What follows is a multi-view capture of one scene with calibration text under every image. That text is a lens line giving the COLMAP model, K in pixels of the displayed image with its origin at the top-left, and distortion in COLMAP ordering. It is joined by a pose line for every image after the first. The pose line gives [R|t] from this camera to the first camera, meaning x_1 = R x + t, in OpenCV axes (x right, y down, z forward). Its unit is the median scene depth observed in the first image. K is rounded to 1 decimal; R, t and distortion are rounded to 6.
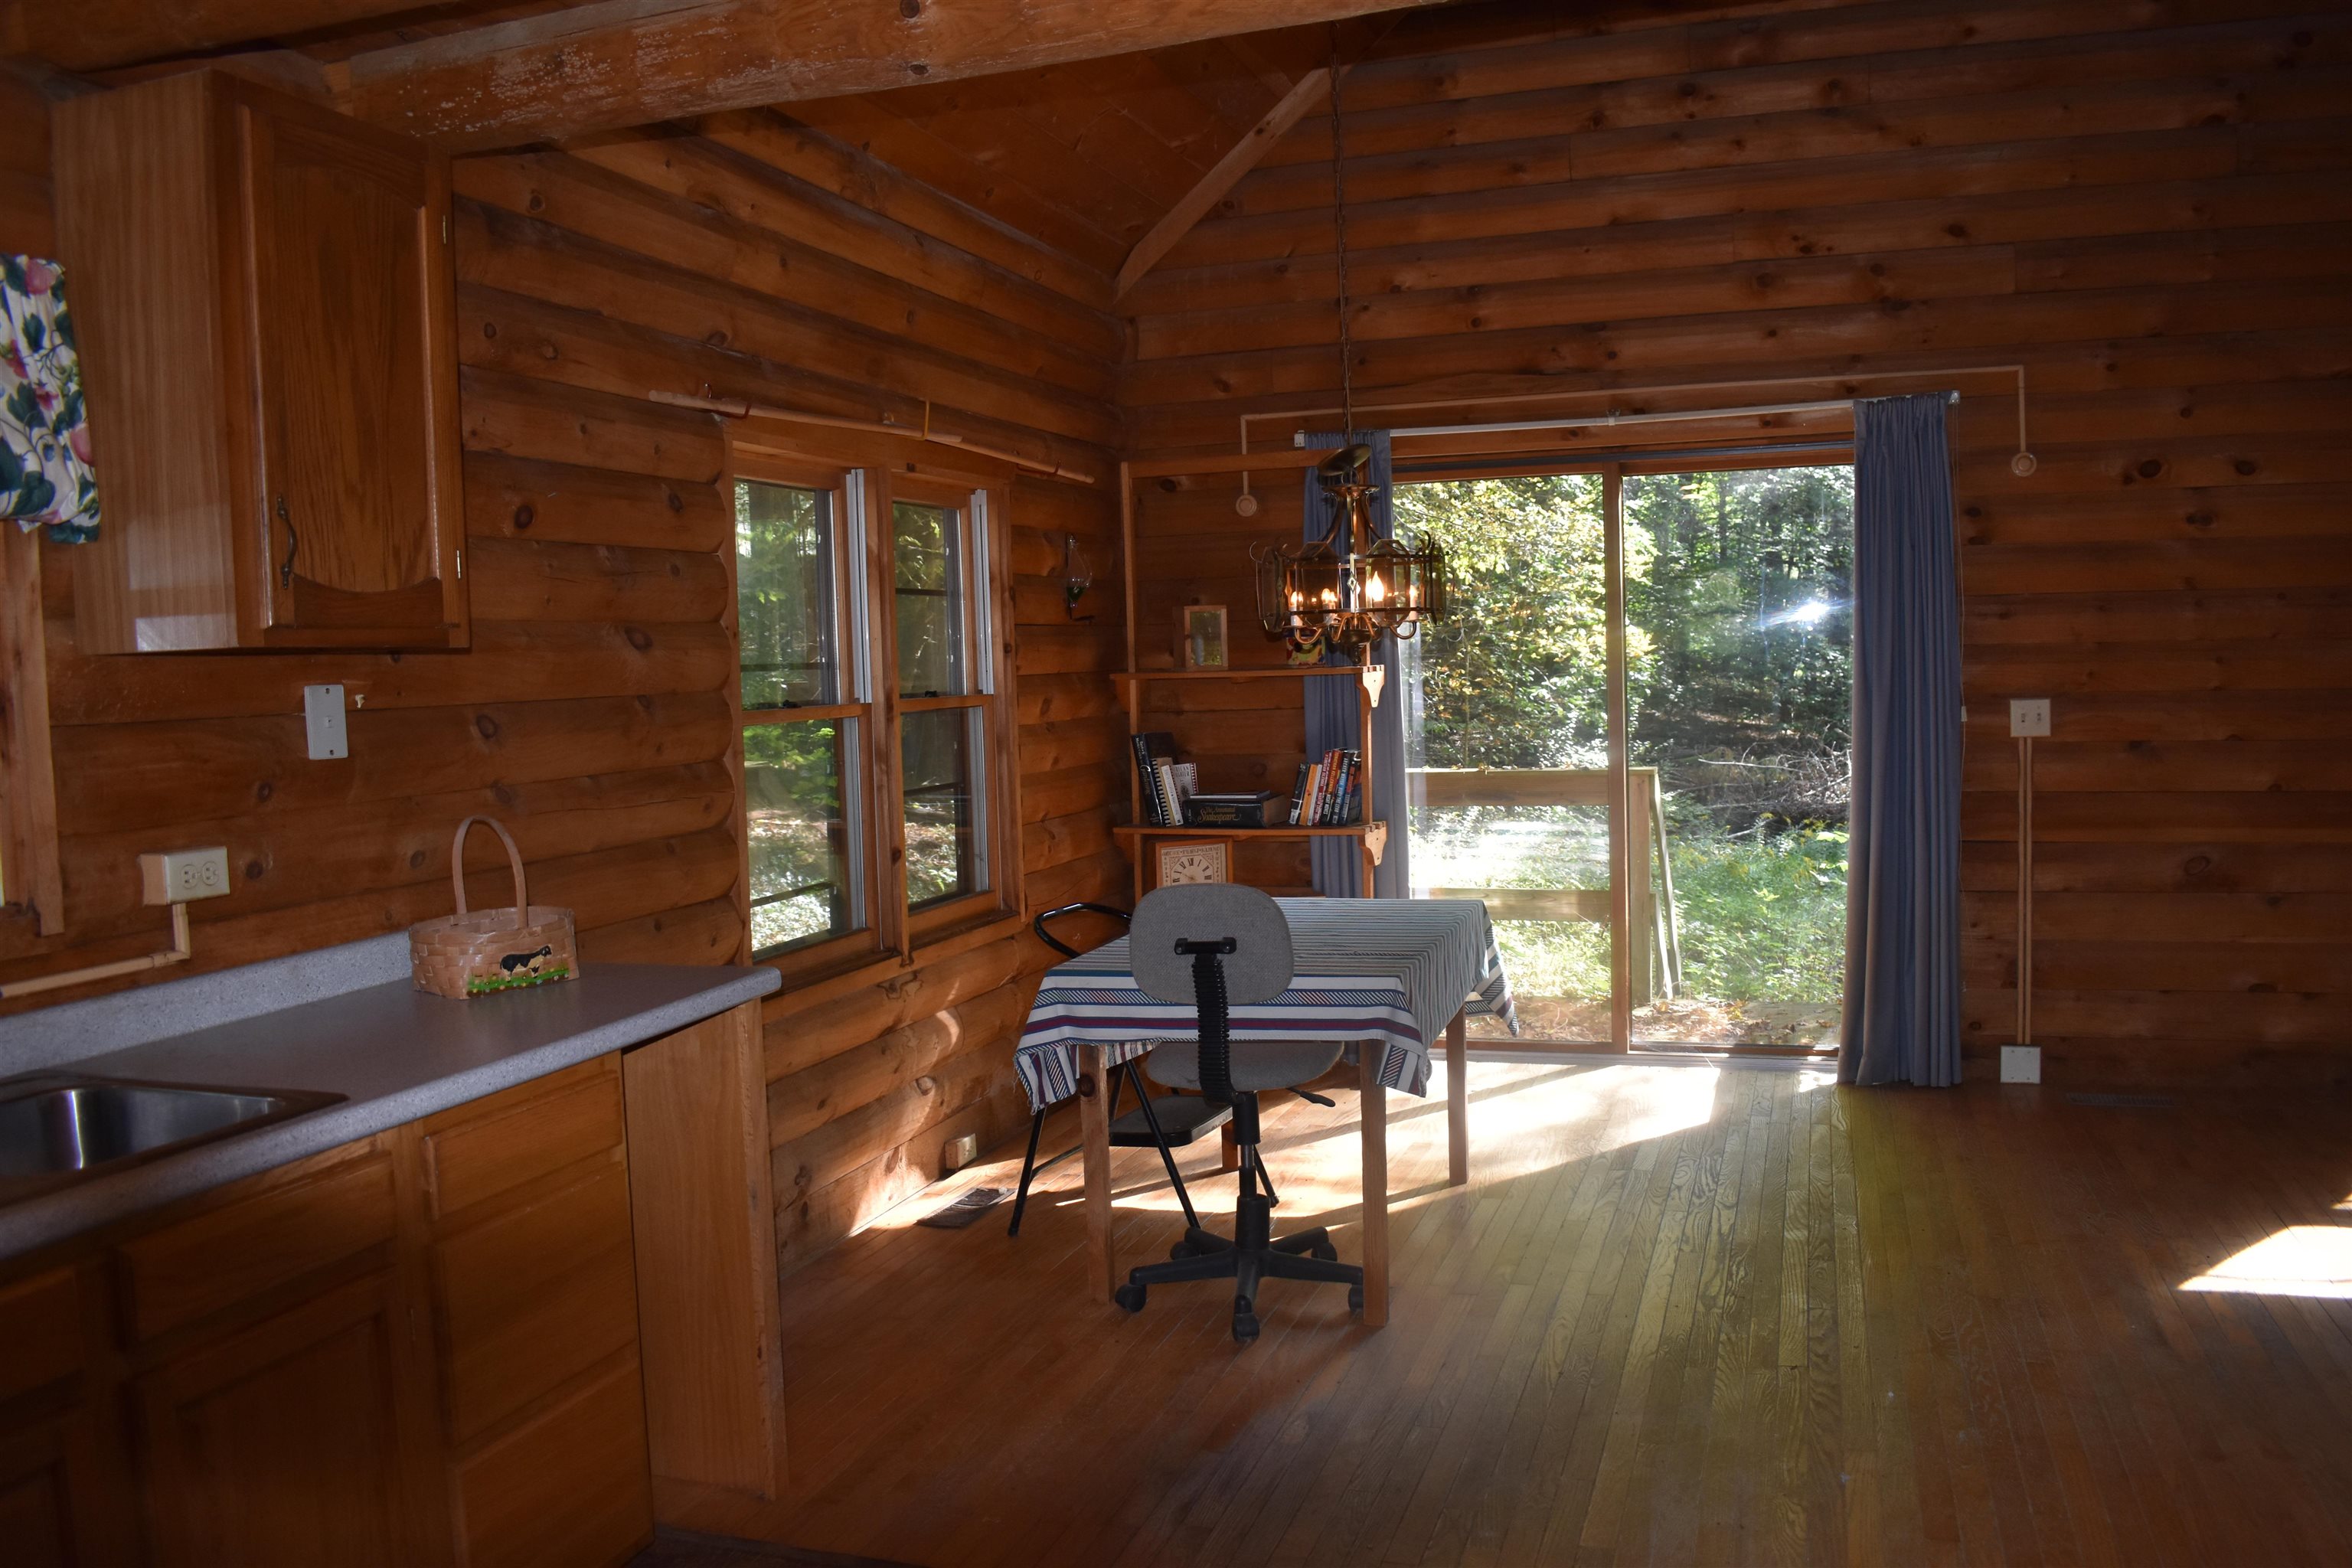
lens RADIAL K [[1837.7, 0, 1182.2], [0, 1837.7, 781.6], [0, 0, 1]] dist [-0.097244, 0.016627]
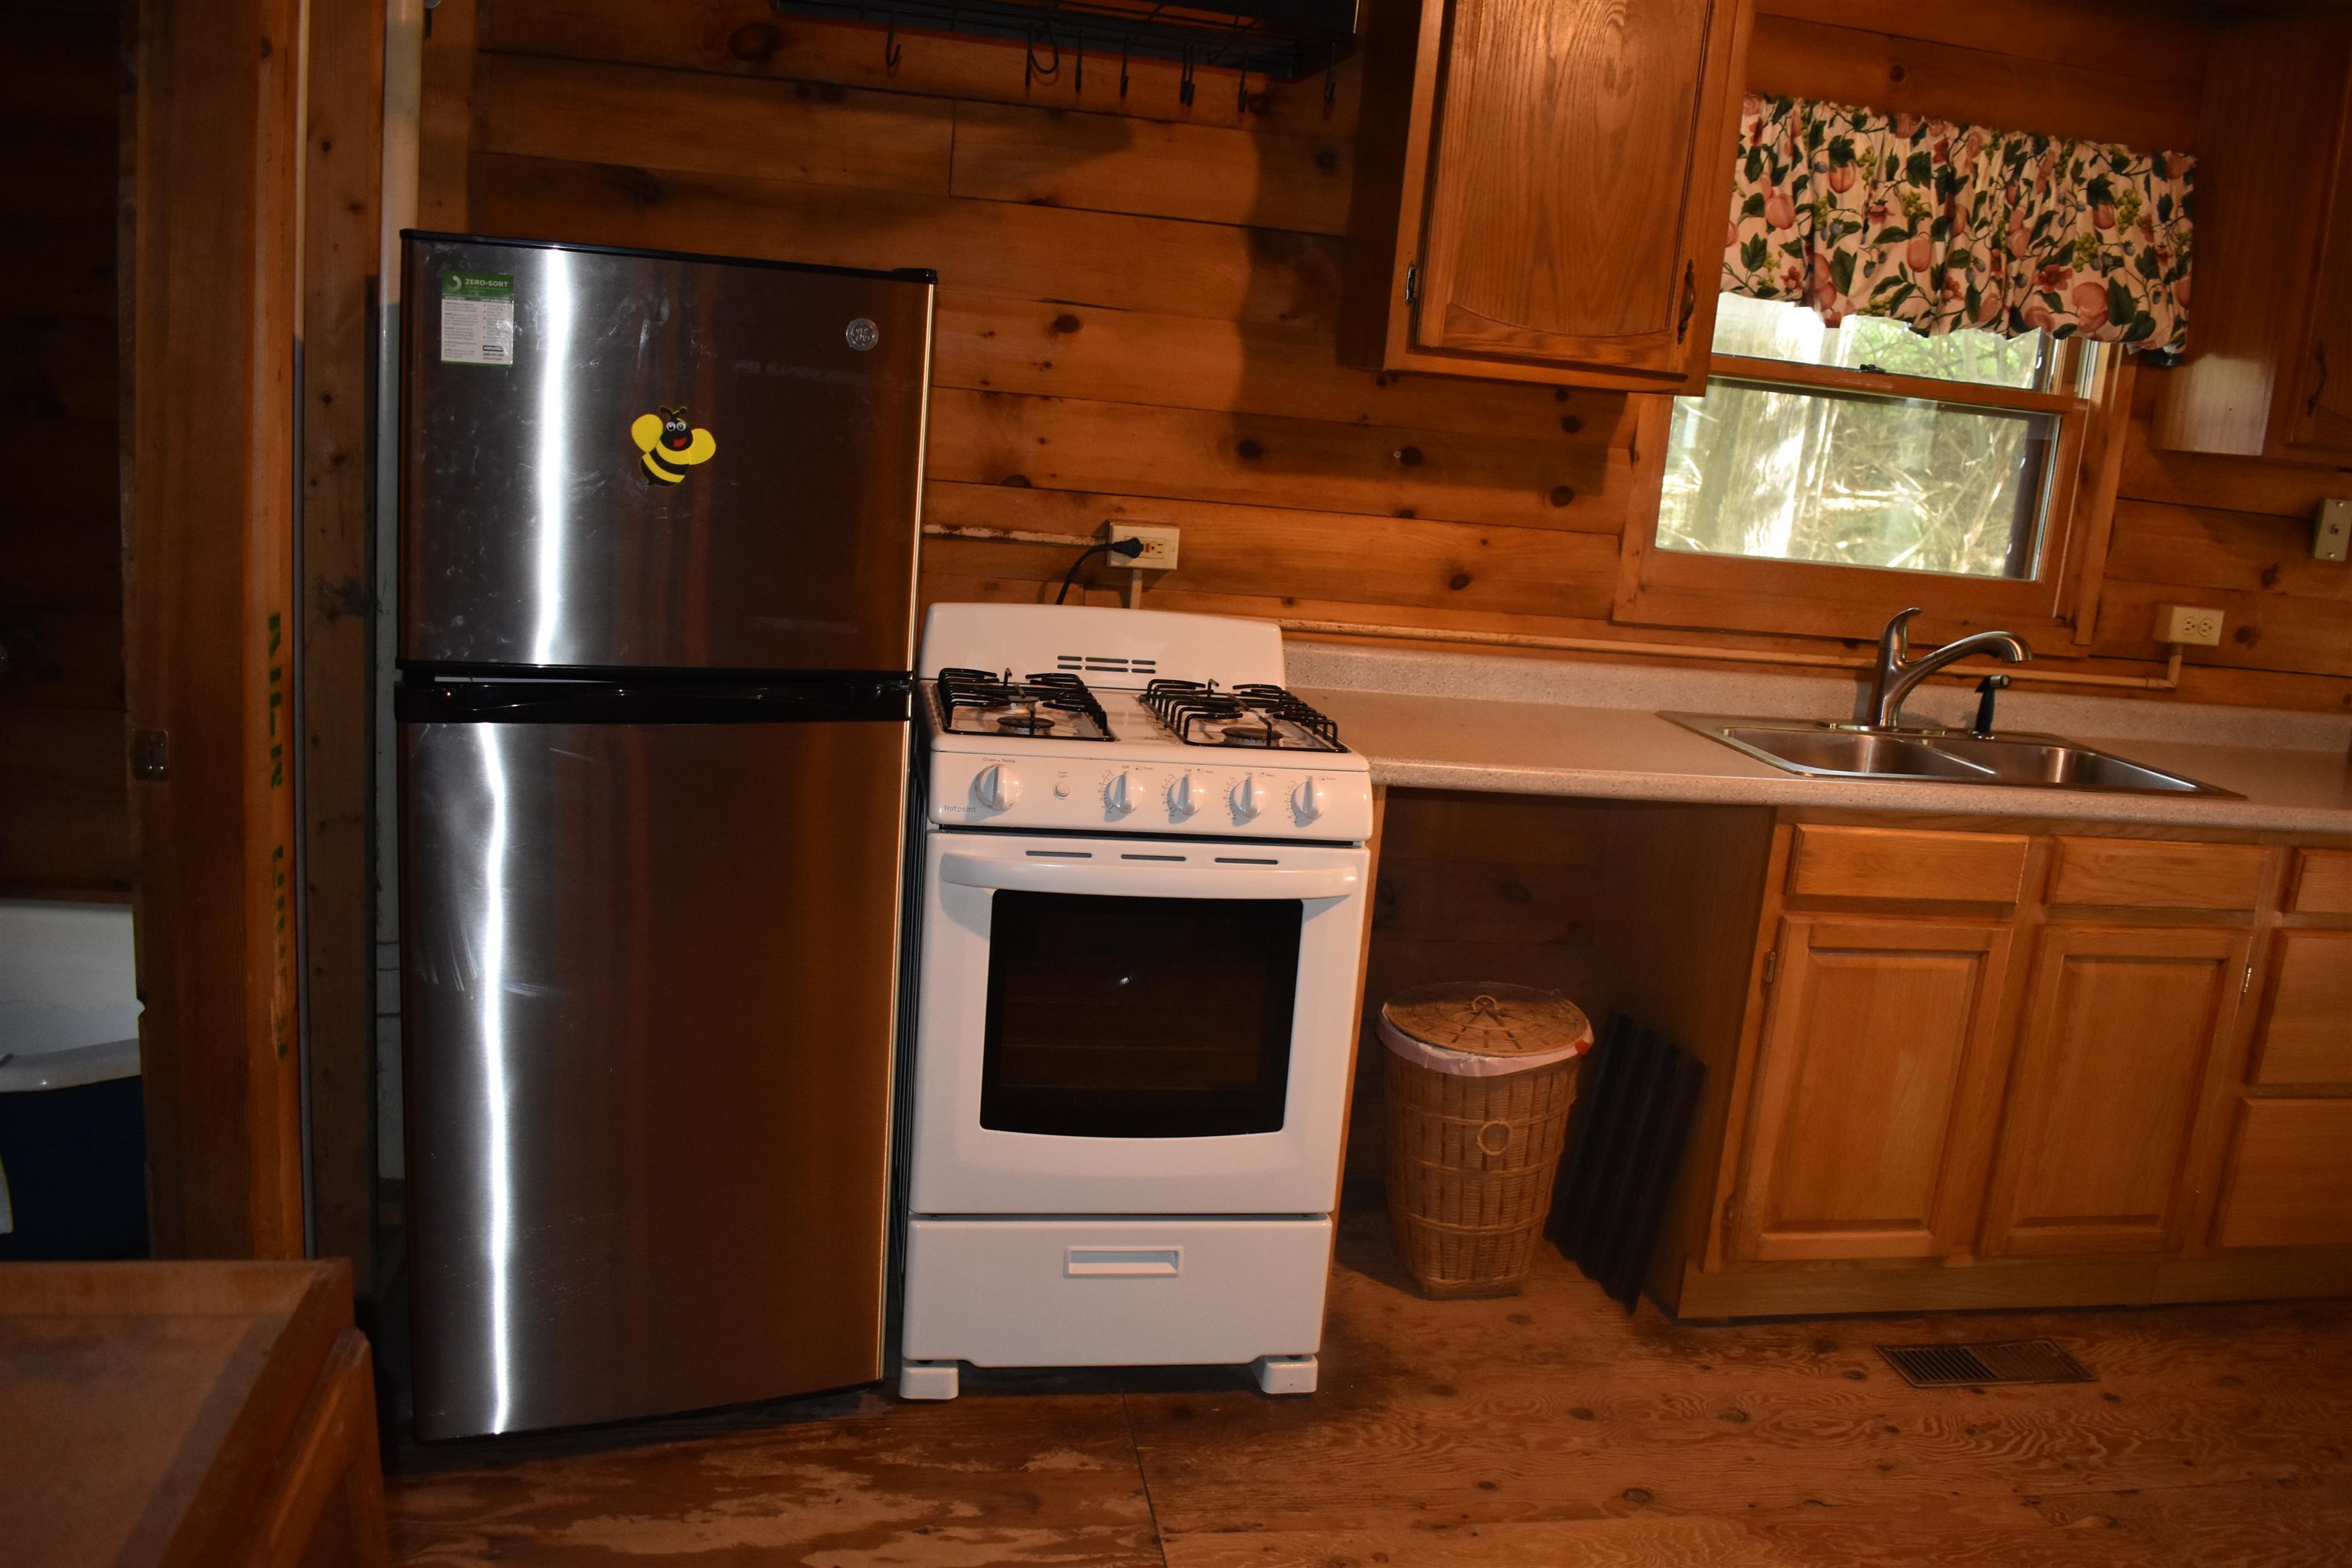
lens RADIAL K [[1837.7, 0, 1183.9], [0, 1837.7, 774.2], [0, 0, 1]] dist [-0.097244, 0.016627]
pose [[0.468677, 0.246435, -0.848299, 0.143043], [-0.161066, 0.968042, 0.192233, 0.015633], [0.868562, 0.046537, 0.493391, -0.173393]]
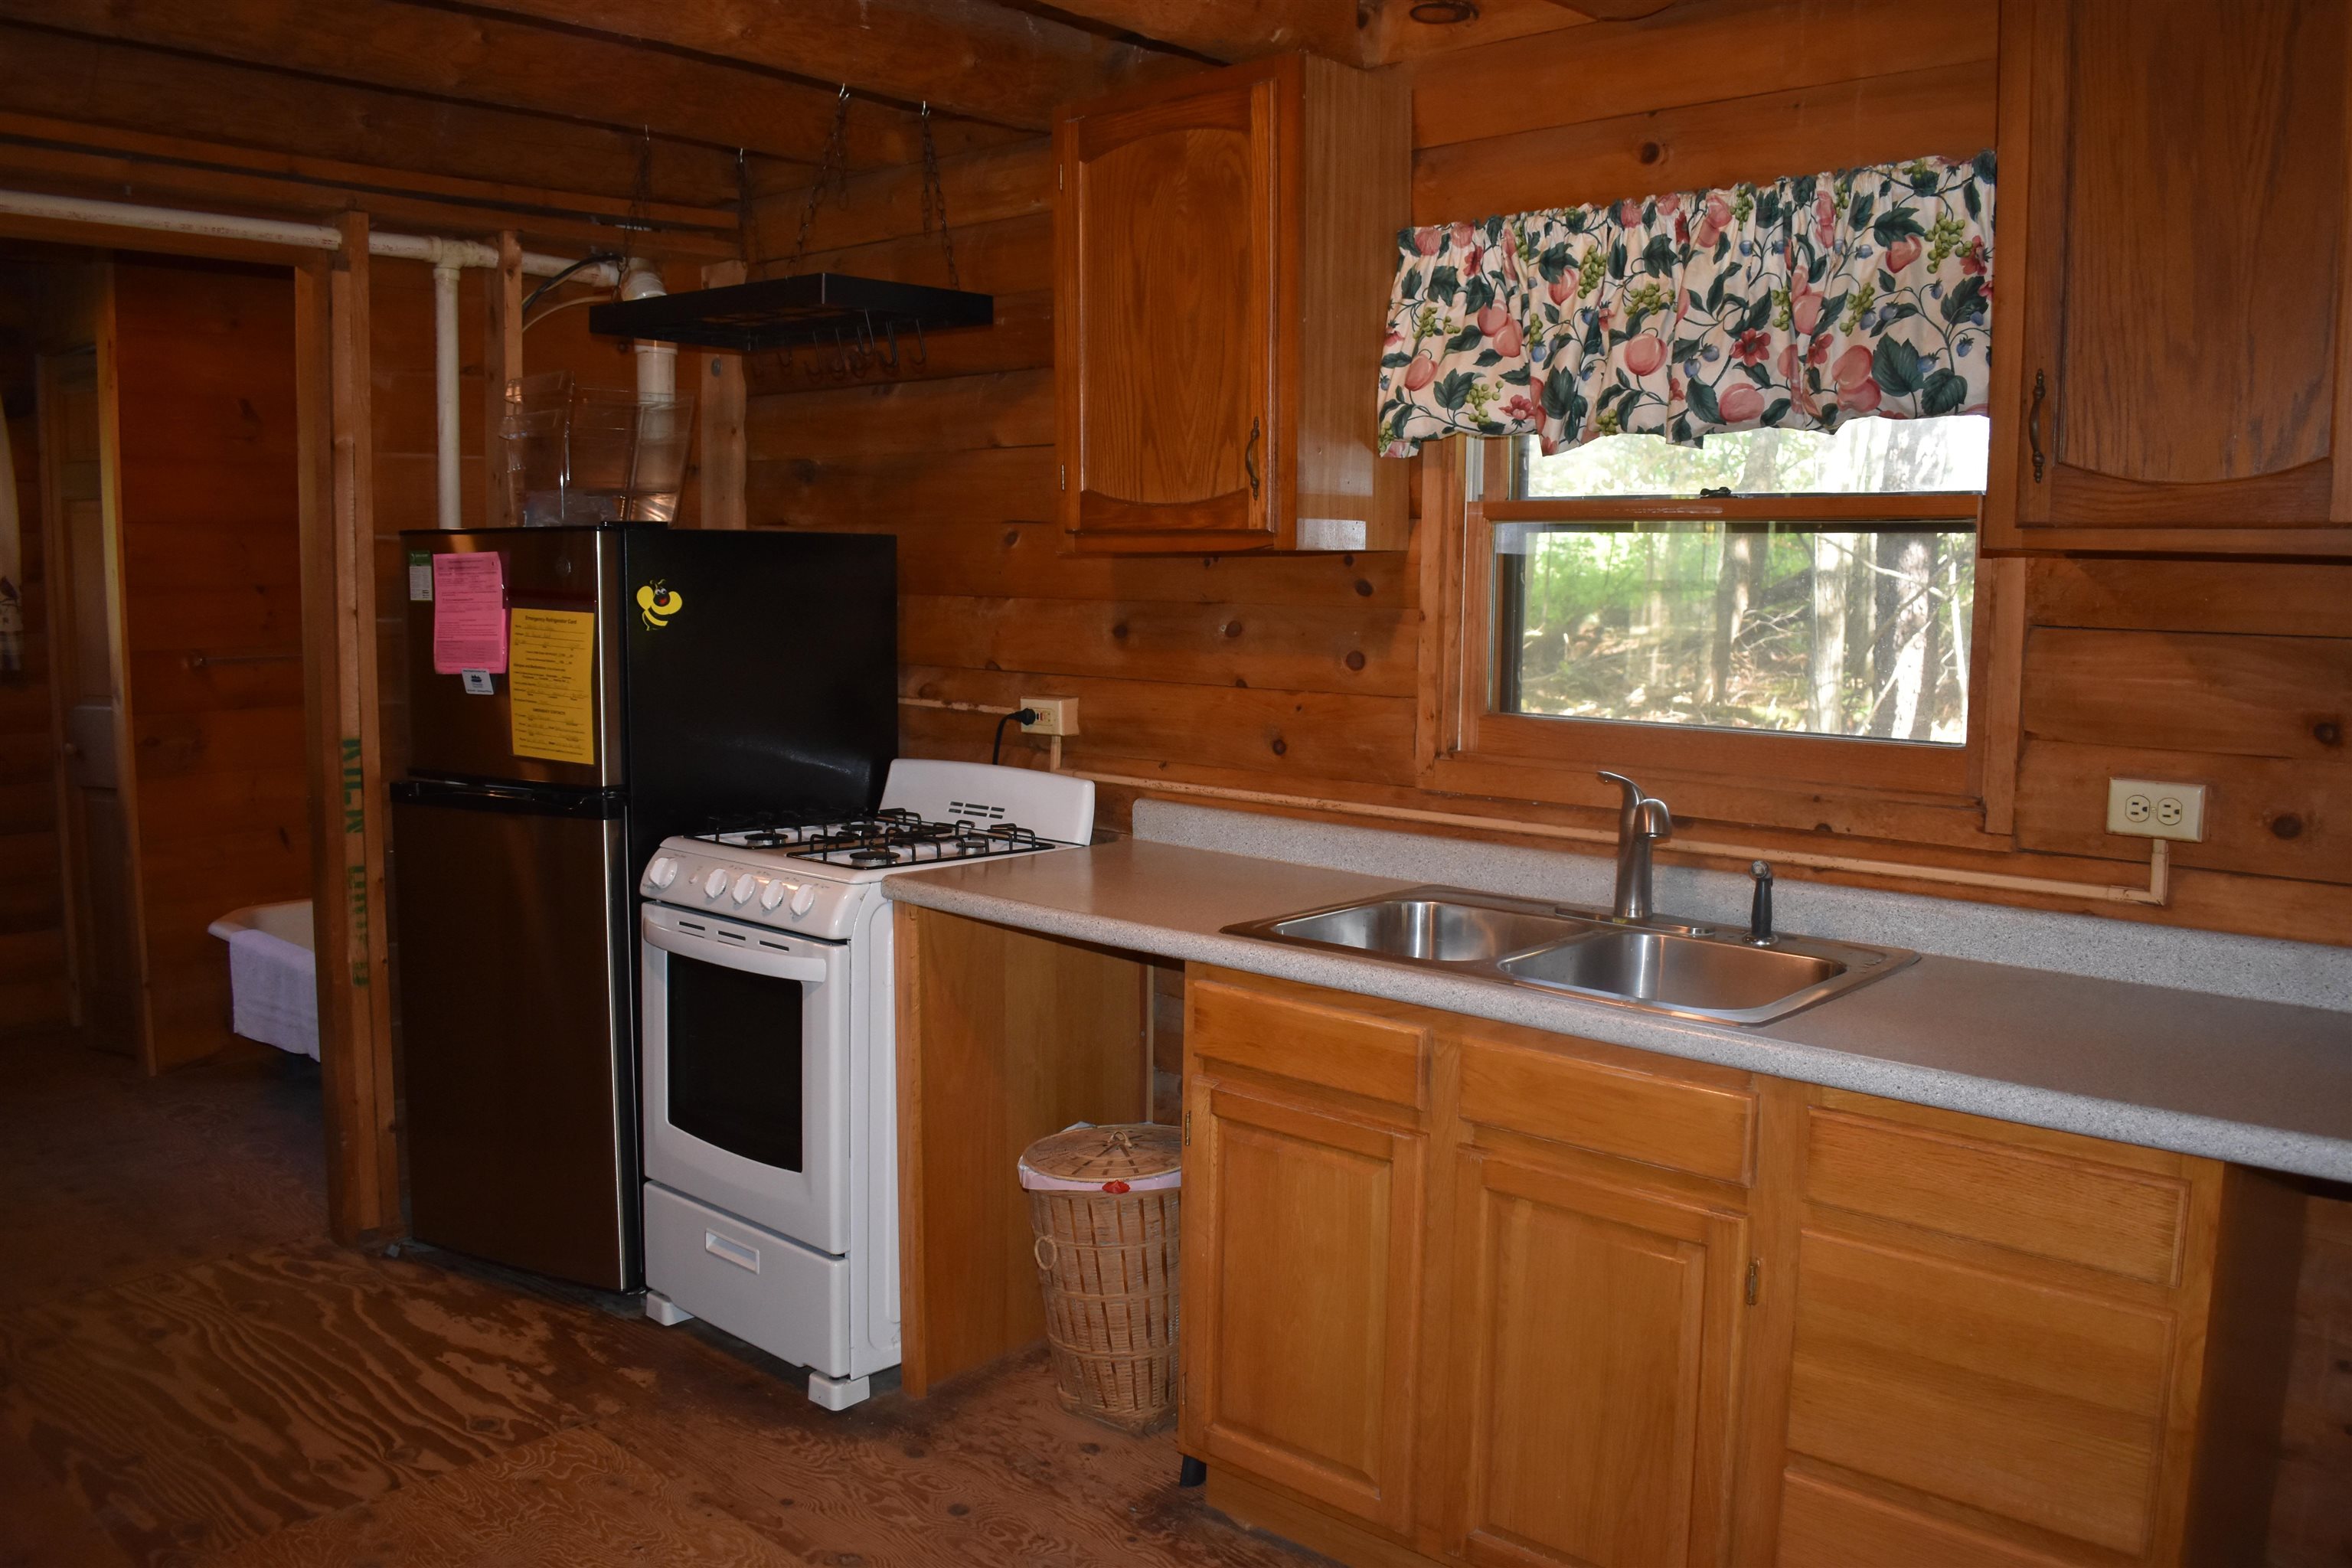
lens RADIAL K [[1837.7, 0, 1185.6], [0, 1837.7, 776.0], [0, 0, 1]] dist [-0.097244, 0.016627]
pose [[-0.400592, 0.130304, -0.906944, 0.258637], [-0.060043, 0.983975, 0.167892, -0.049591], [0.914287, 0.121712, -0.386349, 0.546779]]
